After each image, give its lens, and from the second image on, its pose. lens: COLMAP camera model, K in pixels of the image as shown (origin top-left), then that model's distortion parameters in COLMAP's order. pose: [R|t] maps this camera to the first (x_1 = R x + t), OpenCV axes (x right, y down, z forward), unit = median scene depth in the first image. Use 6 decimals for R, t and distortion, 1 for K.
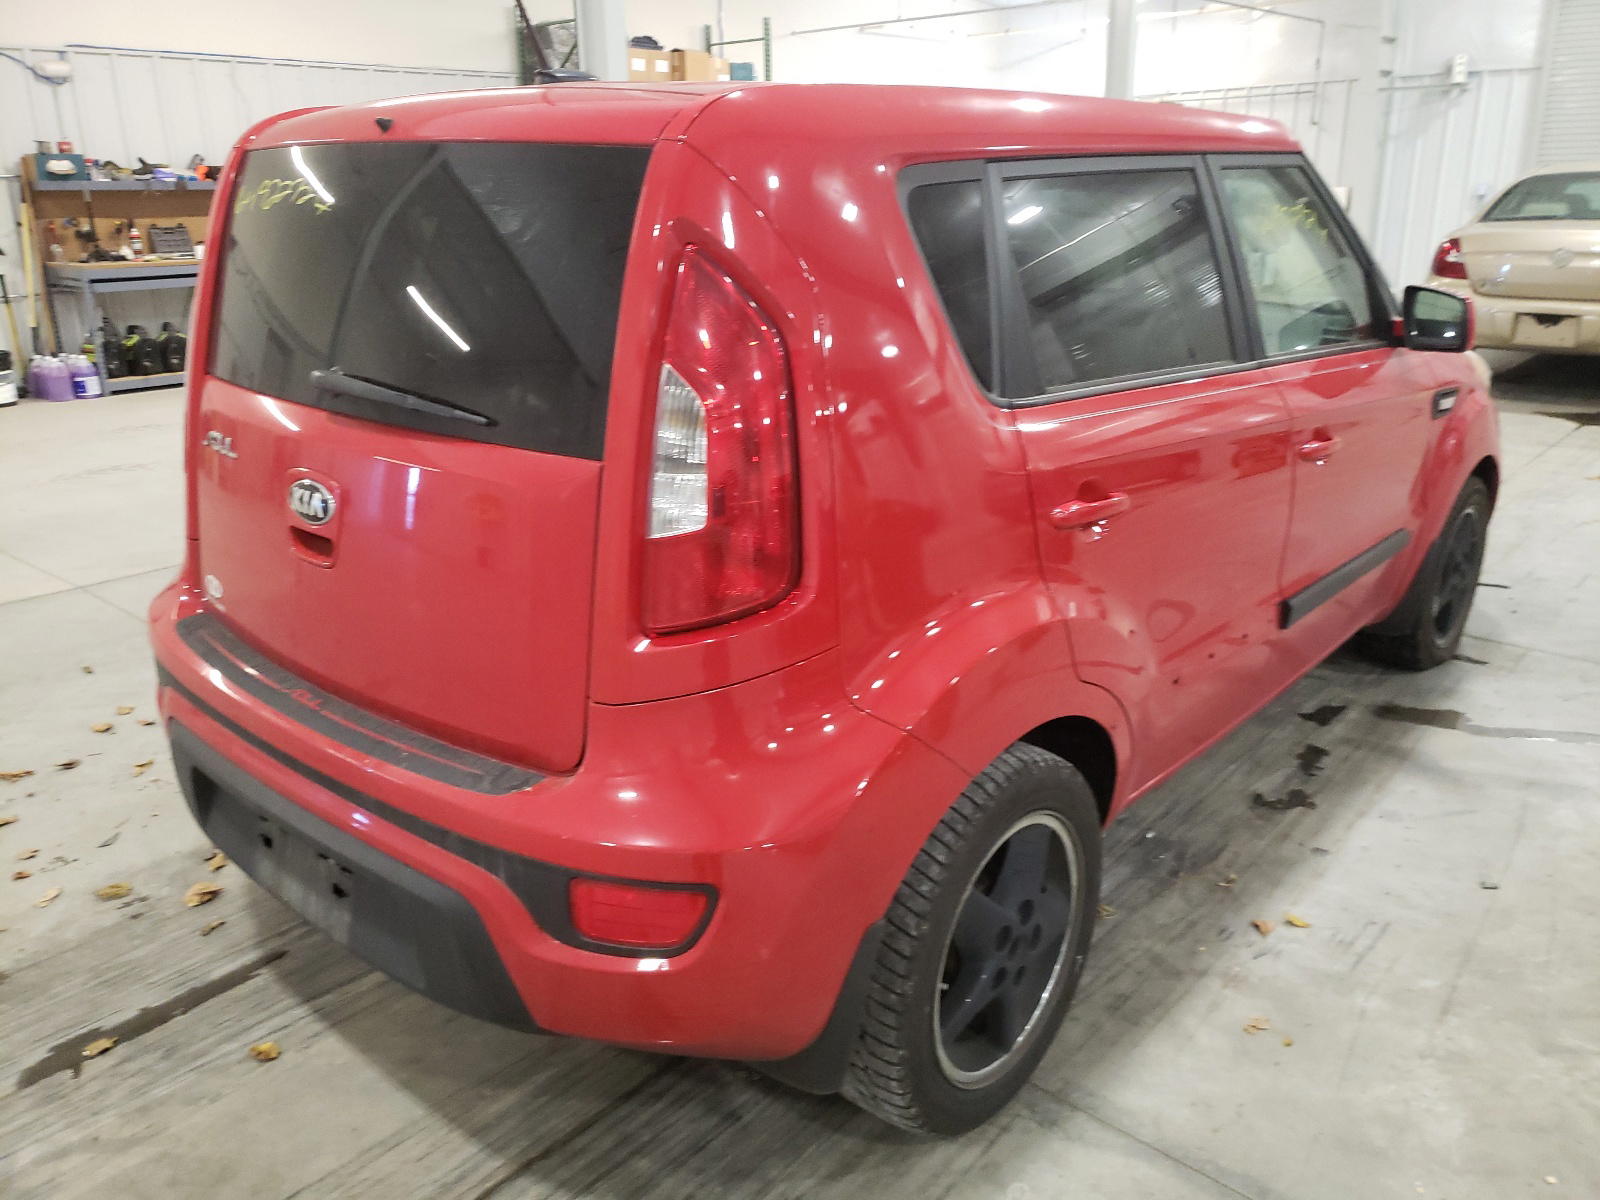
lens RADIAL K [[1232.6, 0, 782.8], [0, 1232.6, 598.3], [0, 0, 1]] dist [0.005926, 0.002573]
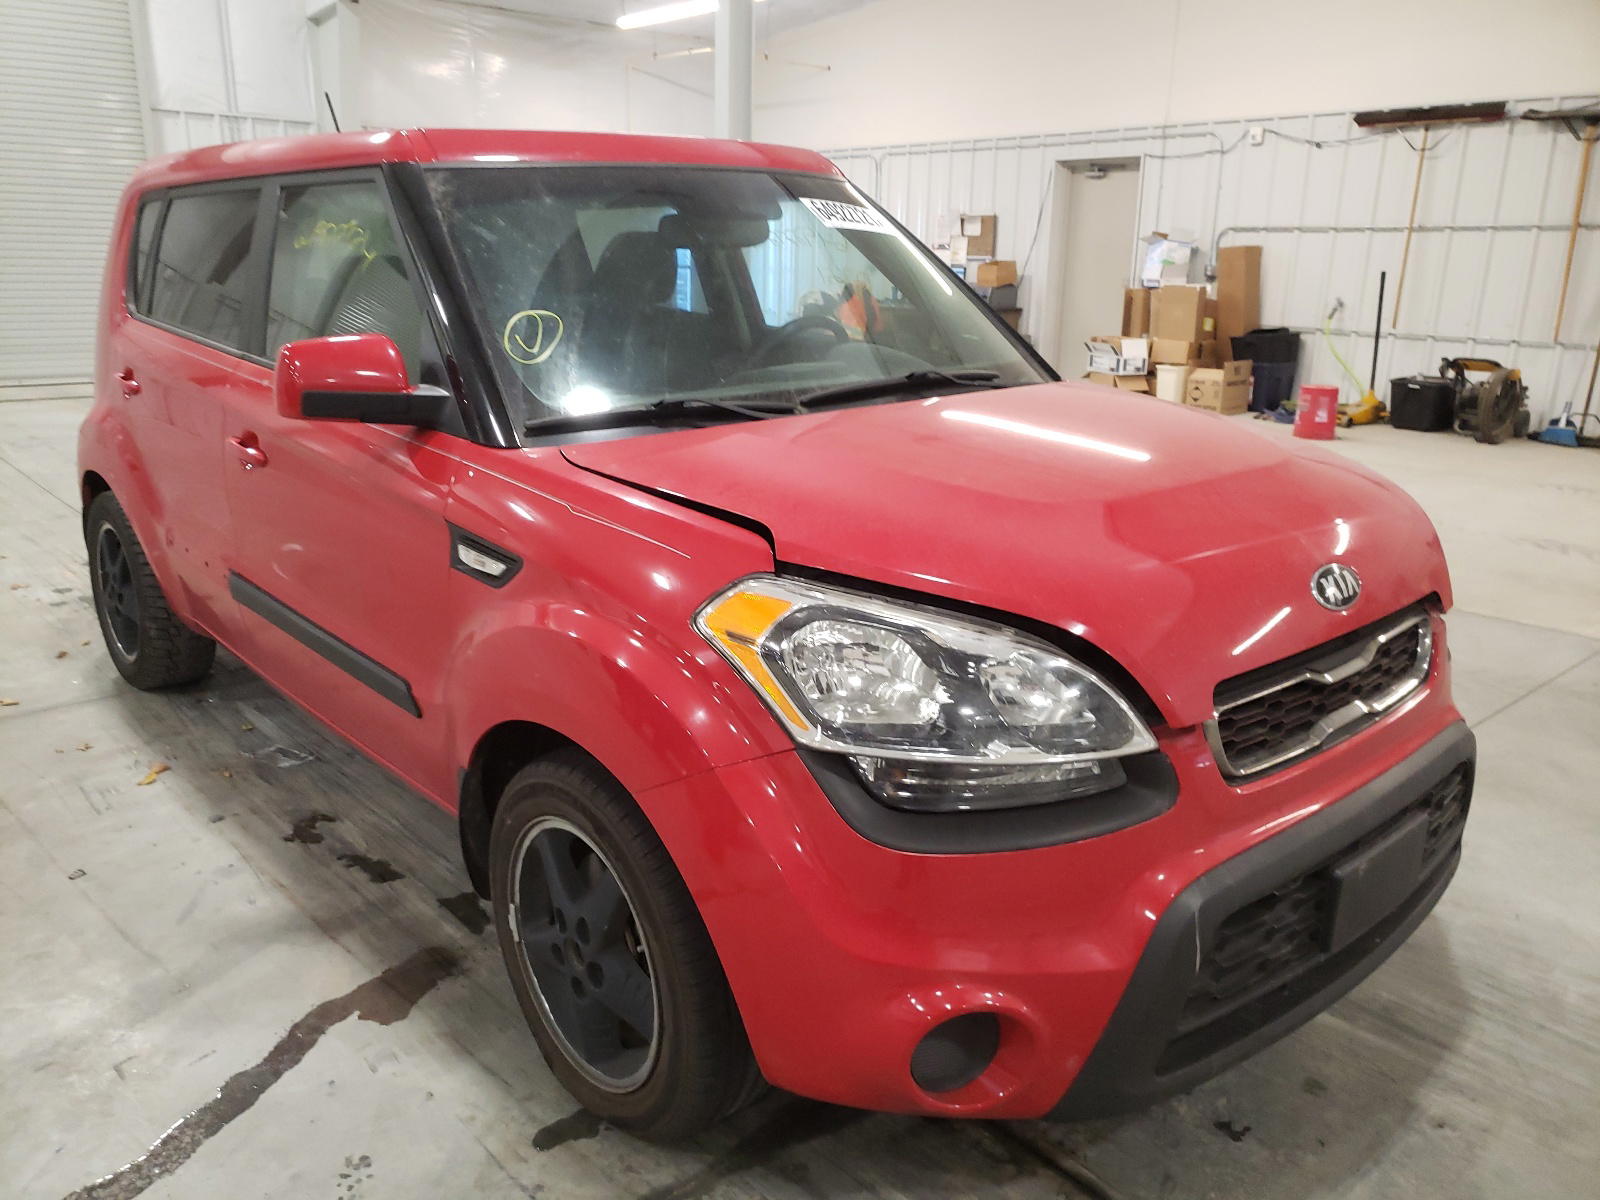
lens RADIAL K [[1232.6, 0, 782.8], [0, 1232.6, 598.3], [0, 0, 1]] dist [0.005926, 0.002573]
pose [[-0.116359, 0.291584, -0.949442, 1.240494], [-0.332577, 0.889311, 0.313876, -0.431342], [0.935870, 0.352285, -0.006506, 1.294950]]
